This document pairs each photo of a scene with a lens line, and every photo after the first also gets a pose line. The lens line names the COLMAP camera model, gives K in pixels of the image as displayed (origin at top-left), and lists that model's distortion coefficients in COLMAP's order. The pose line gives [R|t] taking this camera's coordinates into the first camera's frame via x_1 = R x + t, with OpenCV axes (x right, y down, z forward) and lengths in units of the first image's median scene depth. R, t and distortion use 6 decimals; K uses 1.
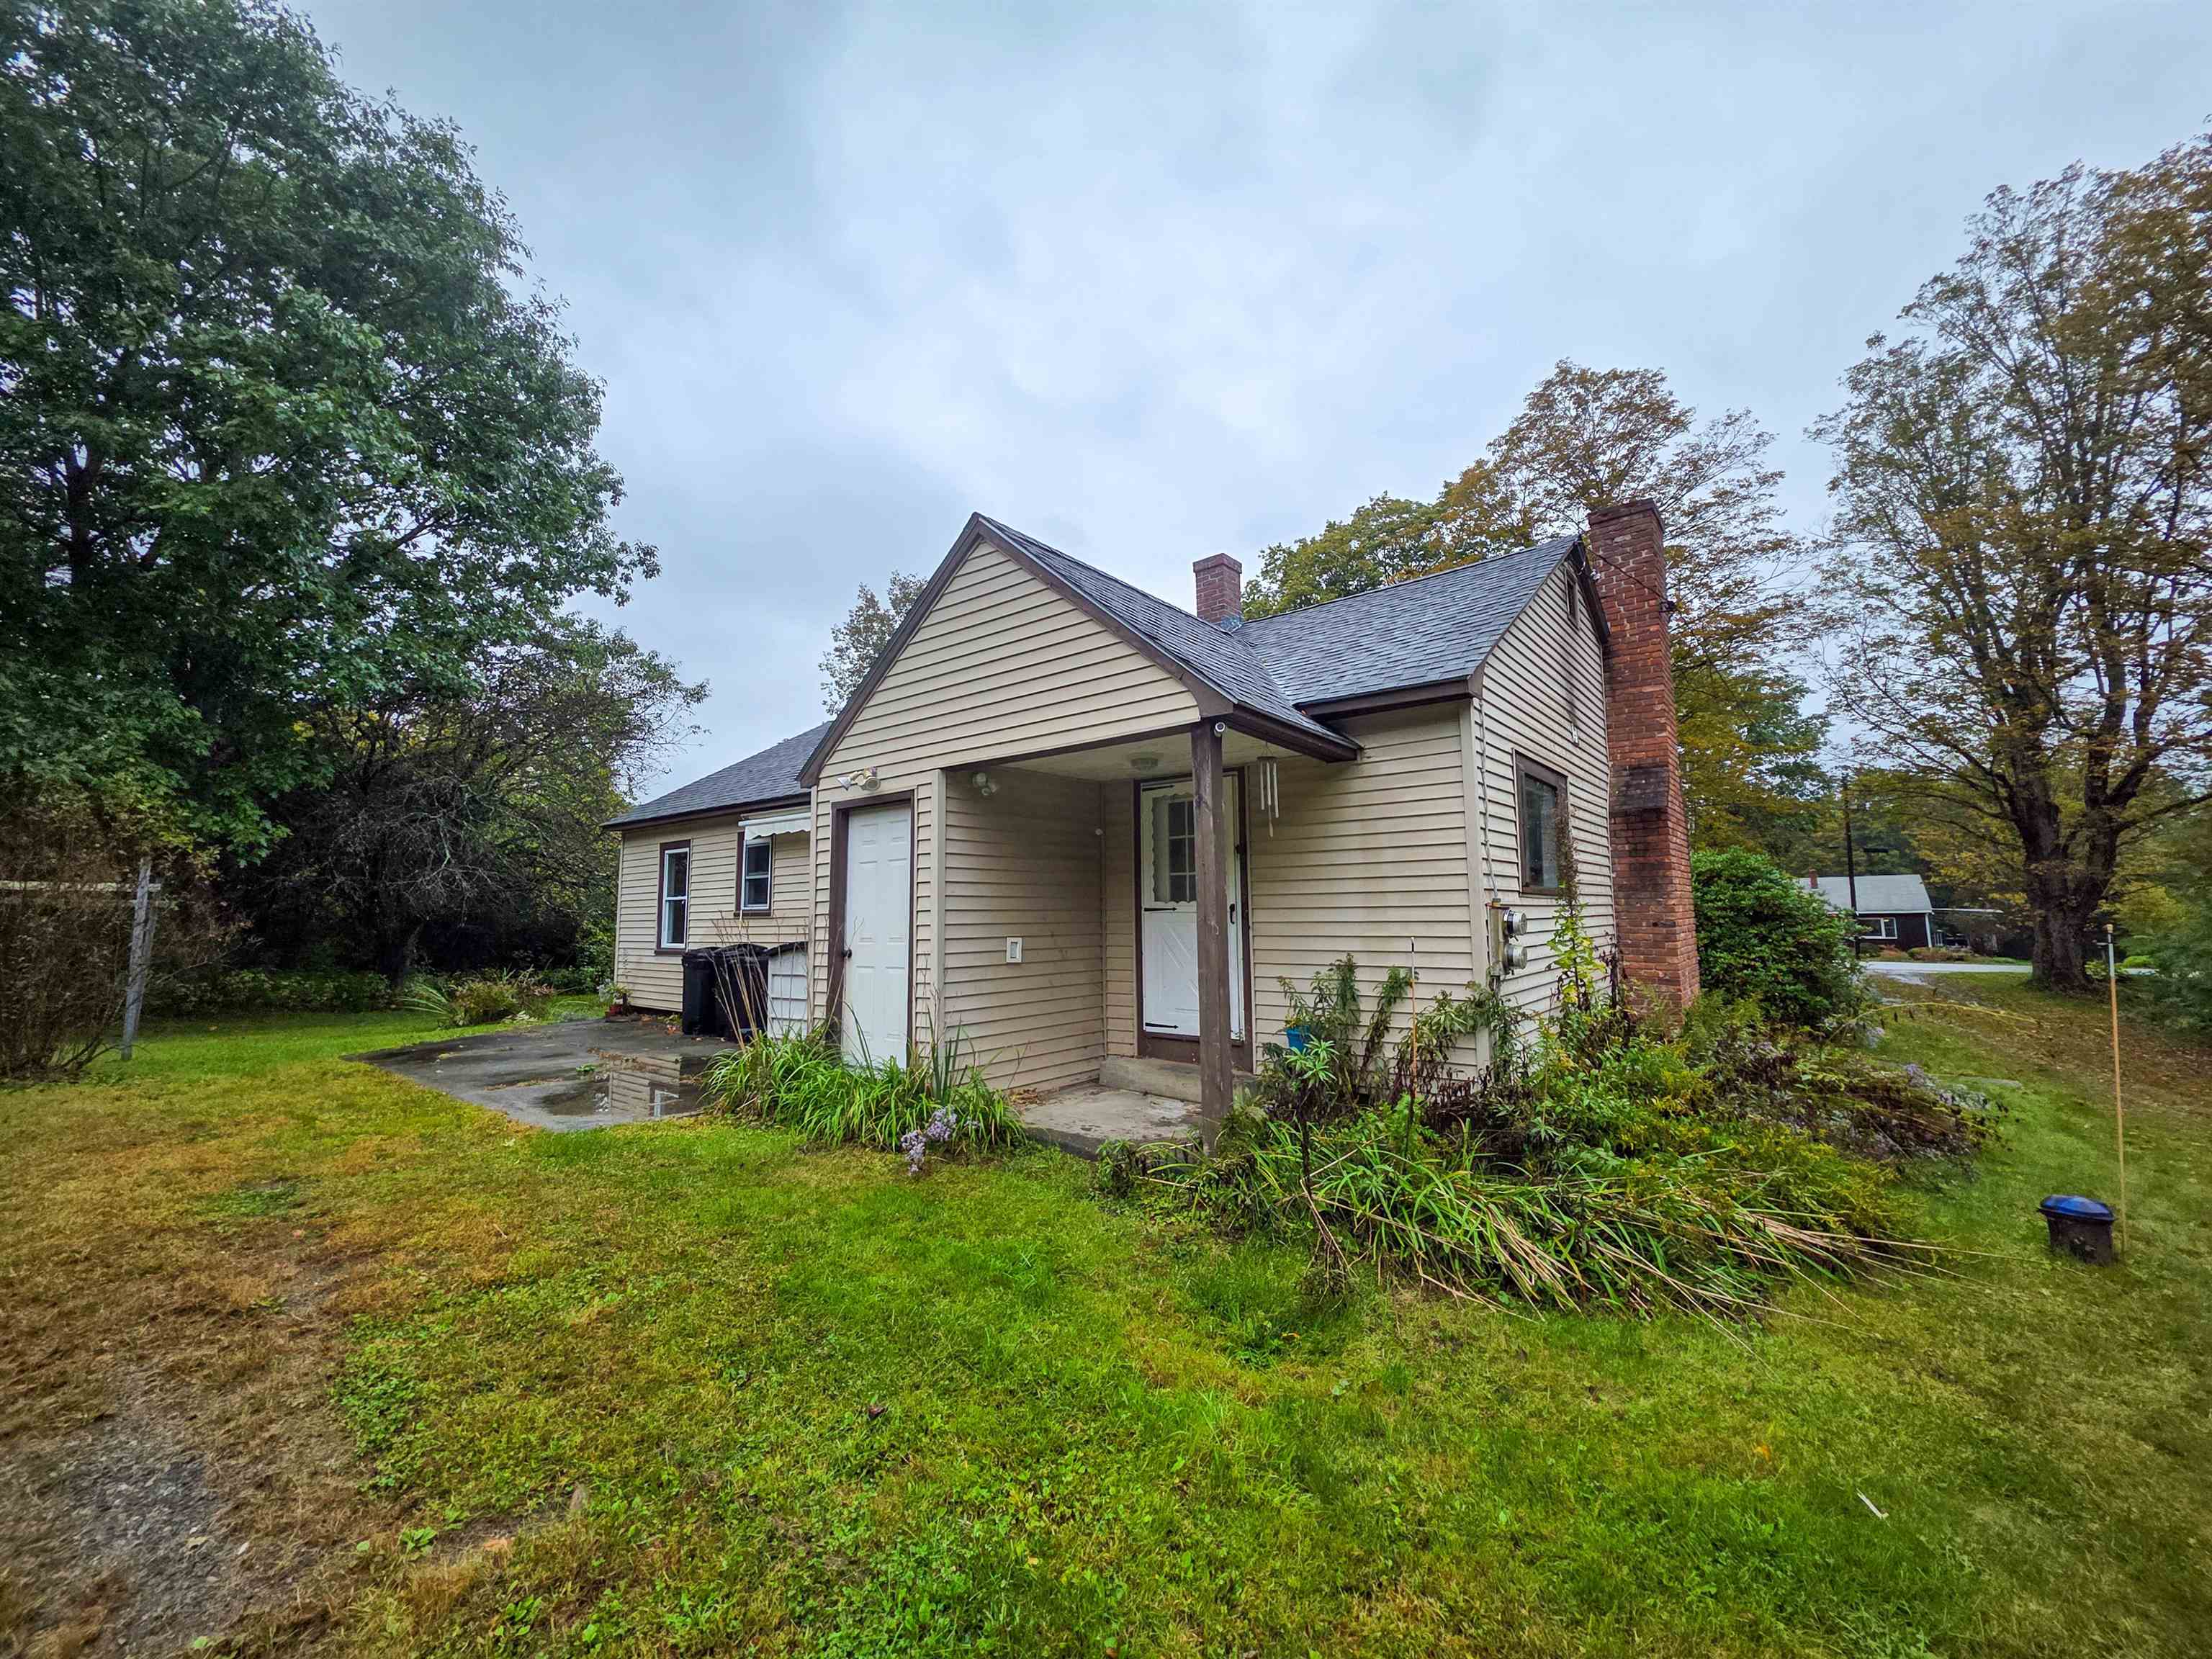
lens RADIAL K [[887.3, 0, 1110.9], [0, 887.3, 816.7], [0, 0, 1]] dist [-0.003069, -0.000527]
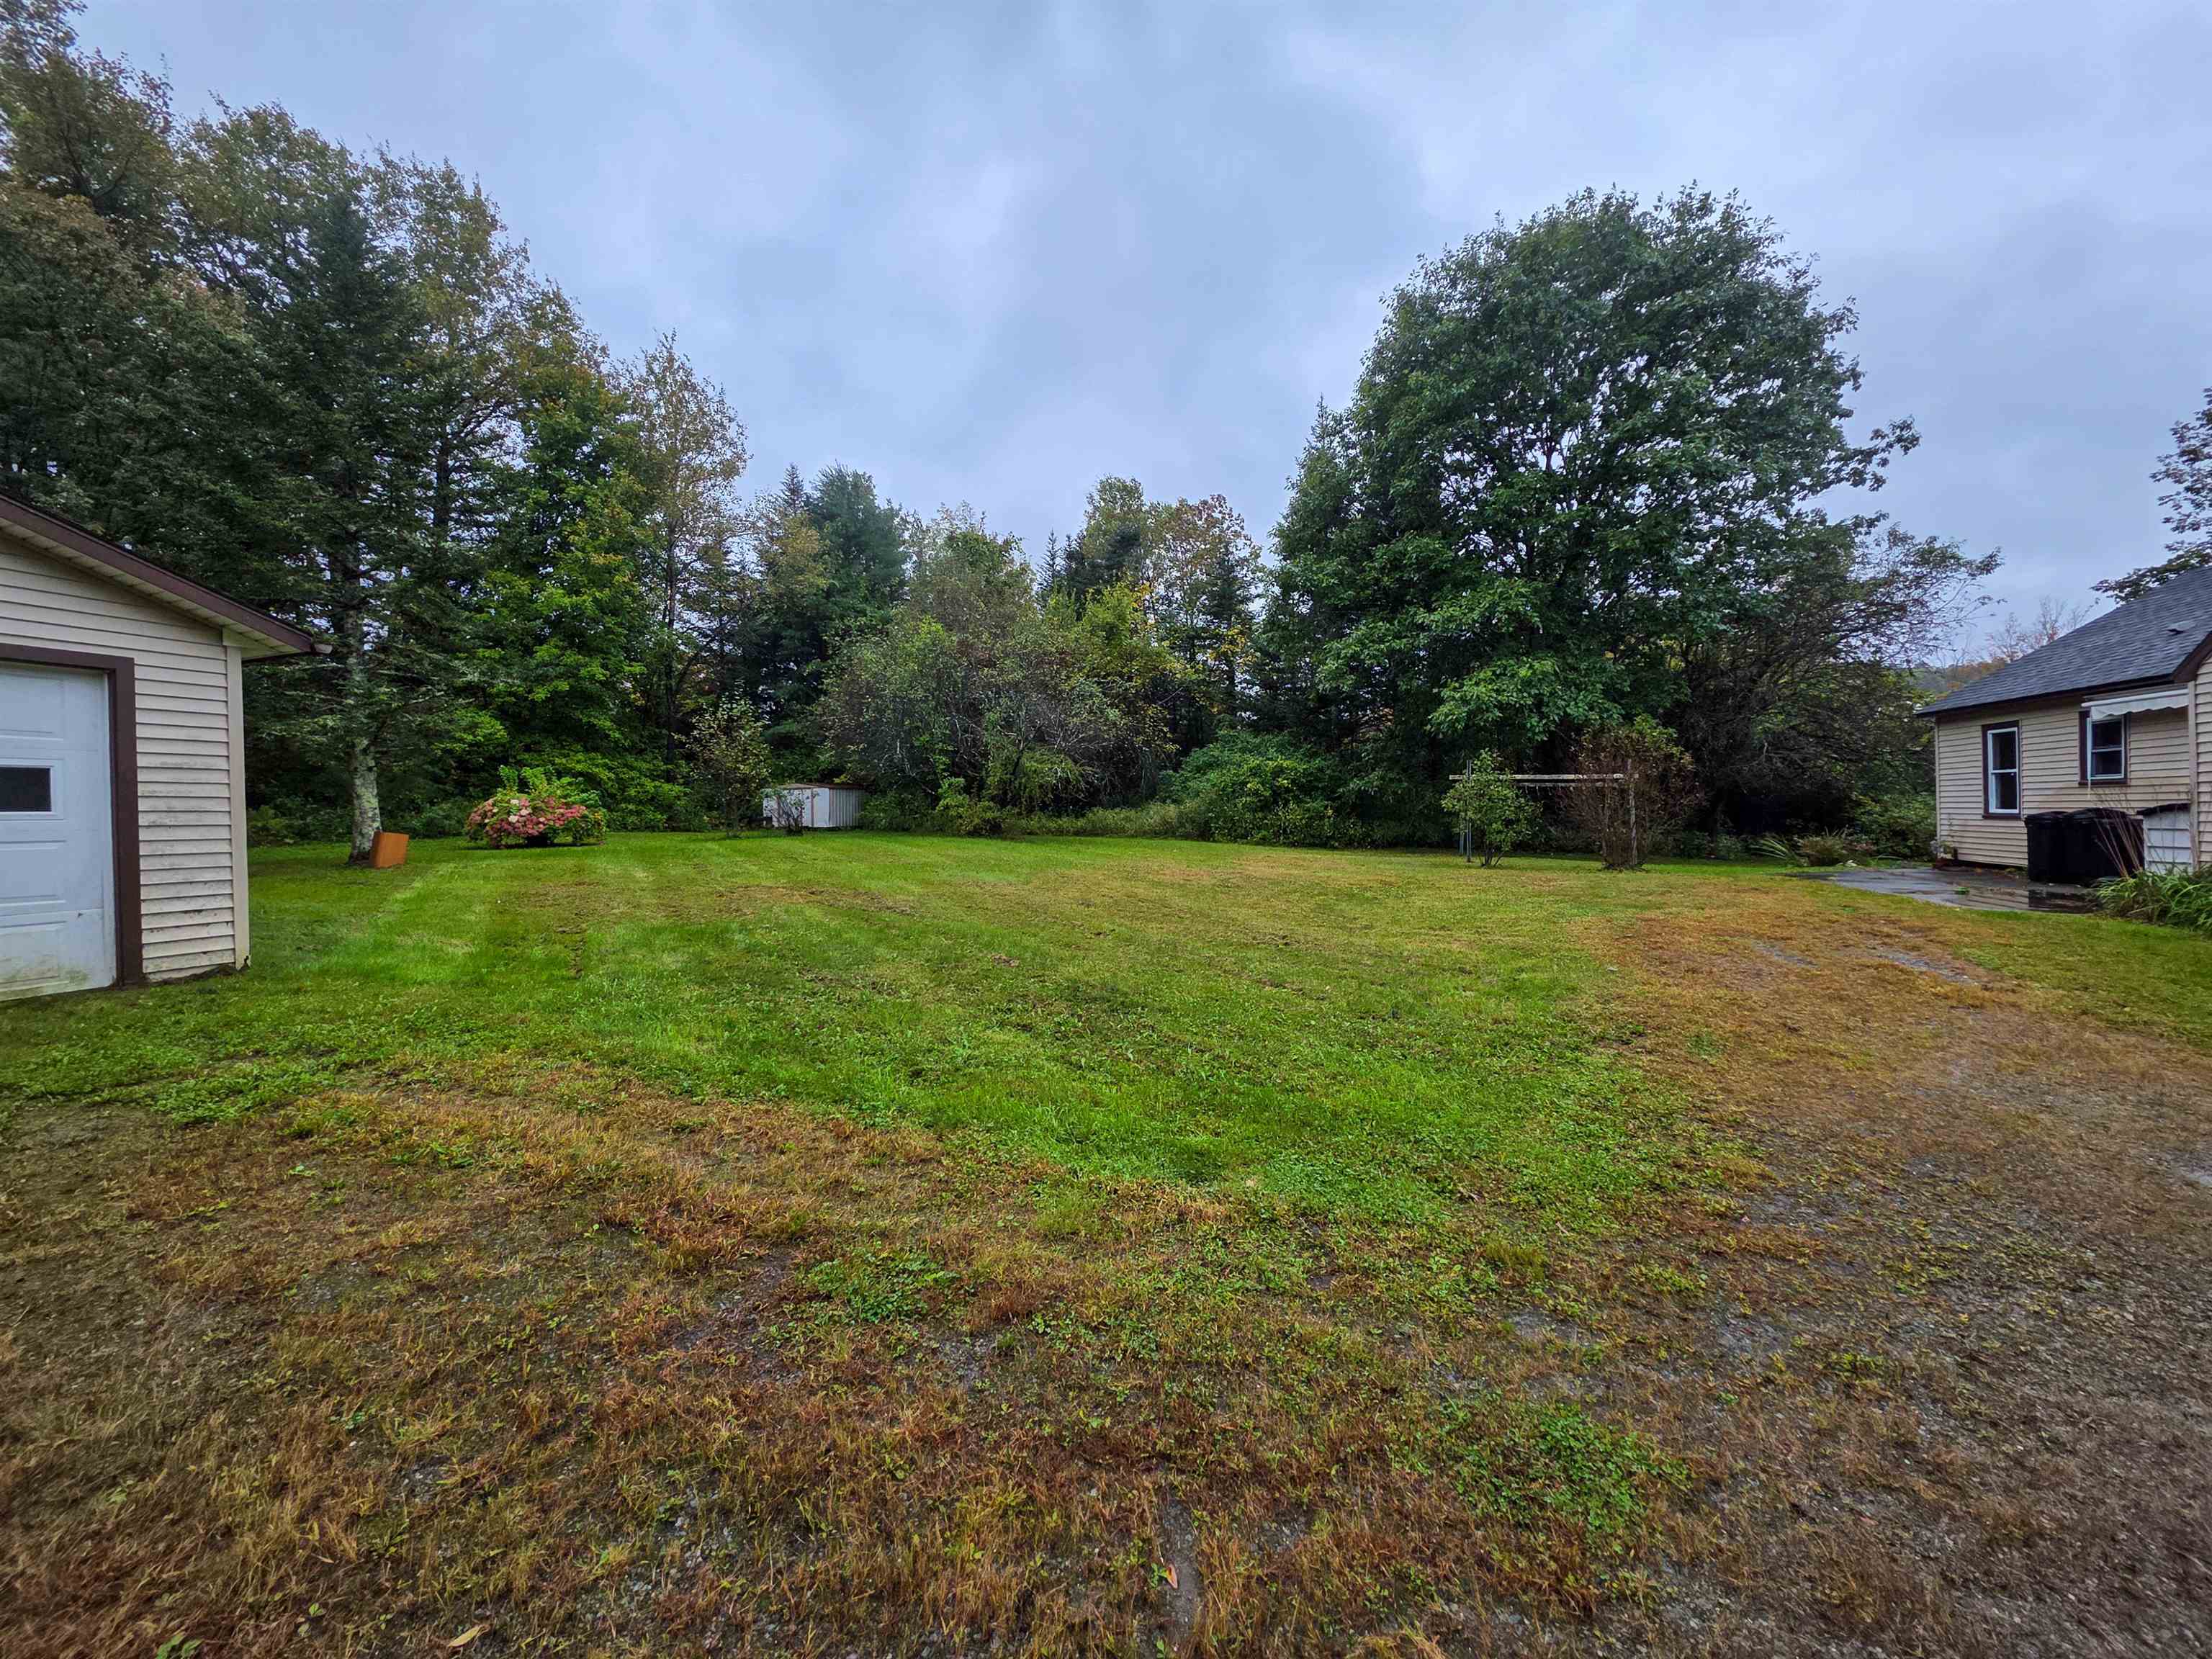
lens RADIAL K [[887.3, 0, 1110.9], [0, 887.3, 816.7], [0, 0, 1]] dist [-0.003069, -0.000527]
pose [[0.378265, 0.013253, -0.925603, 0.148435], [0.117705, 0.991093, 0.062292, -0.061505], [0.918184, -0.132511, 0.373336, -0.541534]]
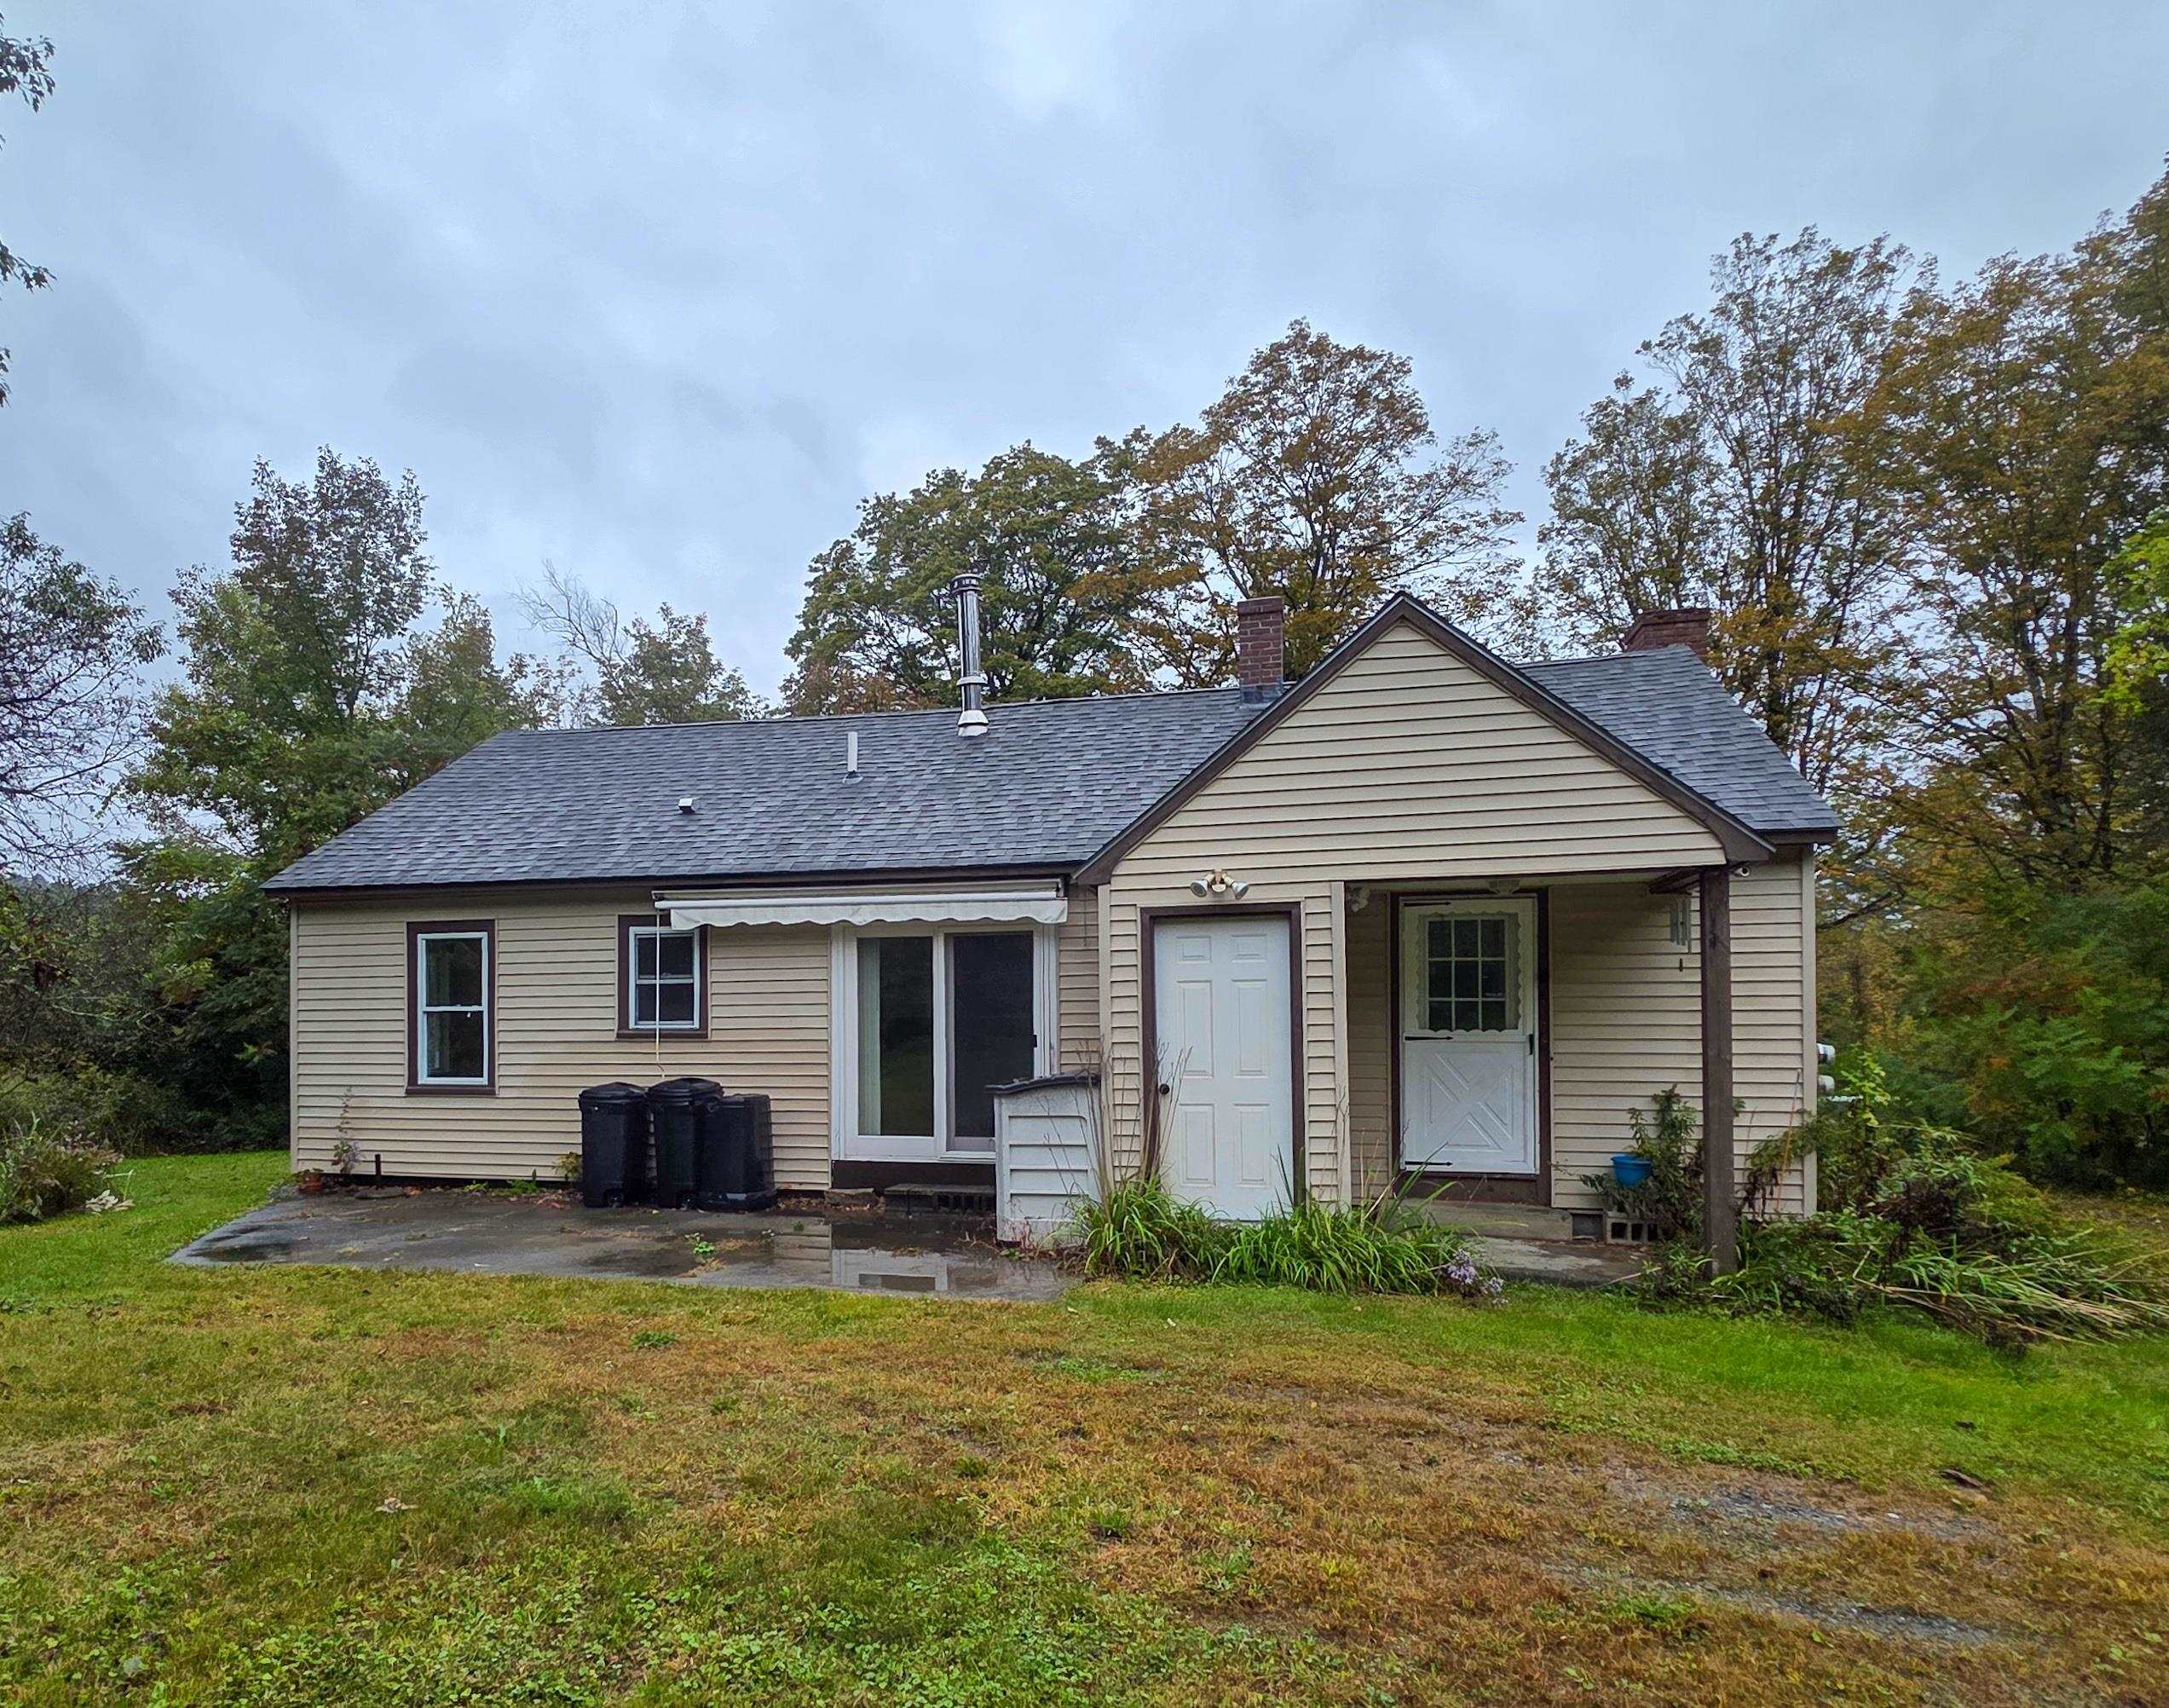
lens RADIAL K [[1323.8, 0, 1001.6], [0, 1323.8, 1007.1], [0, 0, 1]] dist [0.004138, -0.019460]
pose [[0.923755, 0.014584, 0.382706, -0.505407], [-0.050379, 0.995219, 0.083676, -0.011096], [-0.379655, -0.096577, 0.920073, -0.047451]]
